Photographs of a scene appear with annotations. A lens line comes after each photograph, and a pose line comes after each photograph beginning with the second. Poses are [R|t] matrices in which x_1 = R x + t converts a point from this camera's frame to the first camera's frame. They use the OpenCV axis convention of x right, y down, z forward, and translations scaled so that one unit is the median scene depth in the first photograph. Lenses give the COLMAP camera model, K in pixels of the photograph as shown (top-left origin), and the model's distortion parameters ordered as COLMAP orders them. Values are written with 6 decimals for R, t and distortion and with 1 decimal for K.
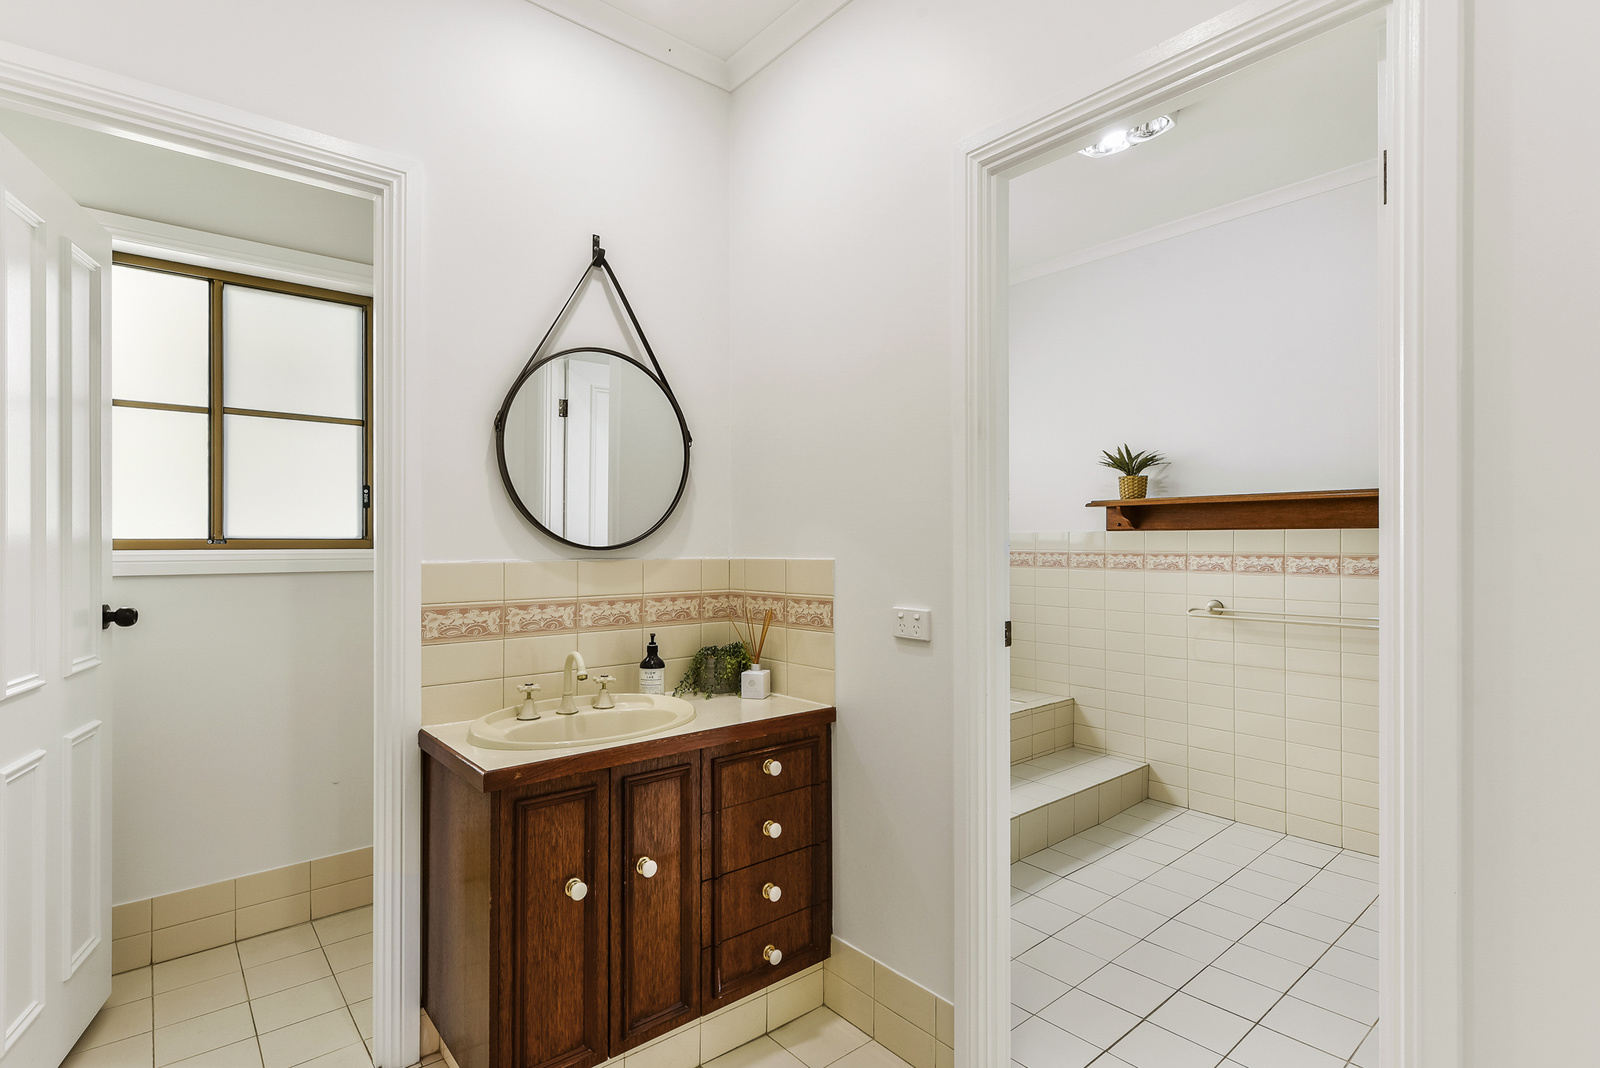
lens RADIAL K [[771.9, 0, 792.8], [0, 771.9, 544.3], [0, 0, 1]] dist [0.000213, -0.000257]
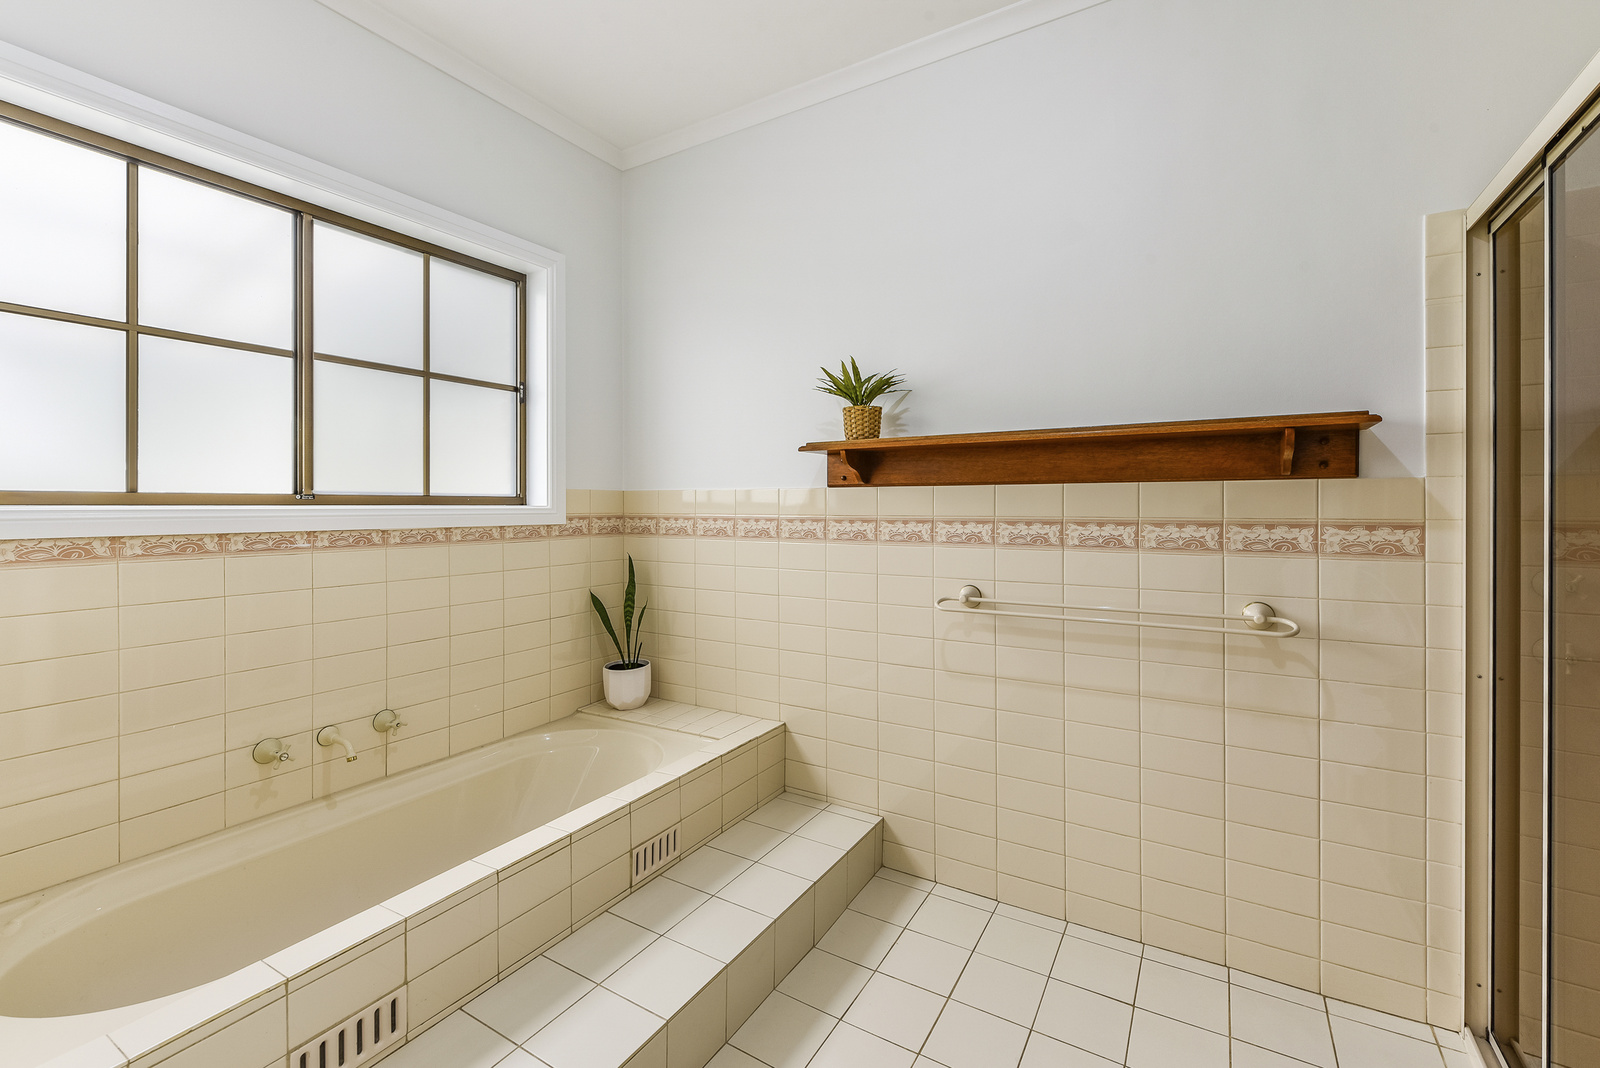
lens RADIAL K [[667.8, 0, 809.7], [0, 667.8, 507.1], [0, 0, 1]] dist [-0.000306, -0.000427]
pose [[0.941962, -0.000564, 0.335719, 0.197196], [0.001600, 0.999995, -0.002810, 0.002844], [-0.335716, 0.003184, 0.941958, 0.456384]]
